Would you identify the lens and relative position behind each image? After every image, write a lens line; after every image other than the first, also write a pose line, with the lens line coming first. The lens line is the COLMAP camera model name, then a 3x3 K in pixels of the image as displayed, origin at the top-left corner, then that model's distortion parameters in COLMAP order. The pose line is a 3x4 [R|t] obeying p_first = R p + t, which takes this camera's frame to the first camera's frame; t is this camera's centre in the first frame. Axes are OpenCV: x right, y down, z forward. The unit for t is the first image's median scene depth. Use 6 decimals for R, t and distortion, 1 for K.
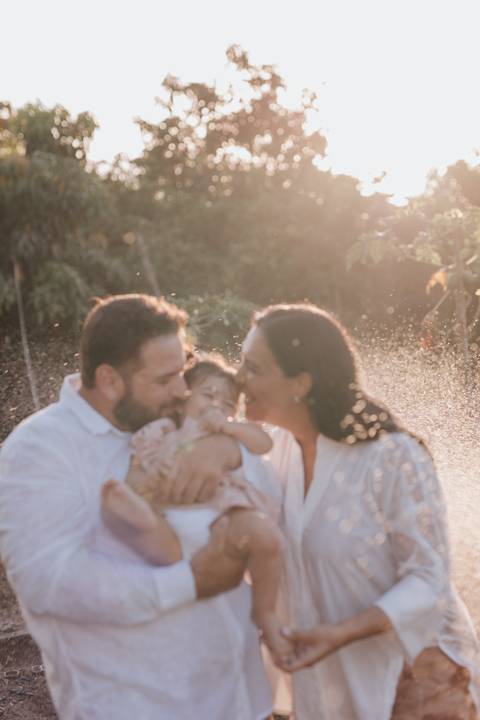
lens RADIAL K [[1291.0, 0, 240.0], [0, 1291.0, 360.0], [0, 0, 1]] dist [0.002787, -0.157482]
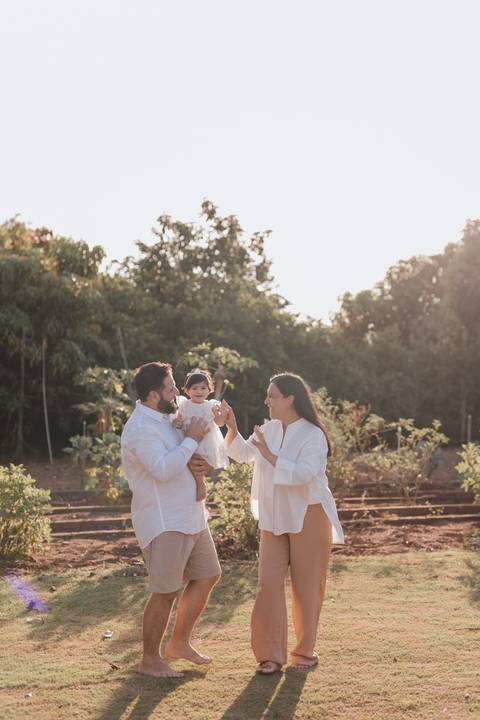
lens RADIAL K [[1291.0, 0, 240.0], [0, 1291.0, 360.0], [0, 0, 1]] dist [0.002787, -0.157482]
pose [[0.993839, 0.109854, -0.014722, 0.103761], [-0.110508, 0.992333, -0.055341, 0.018638], [0.008530, 0.056627, 0.998359, -0.650336]]
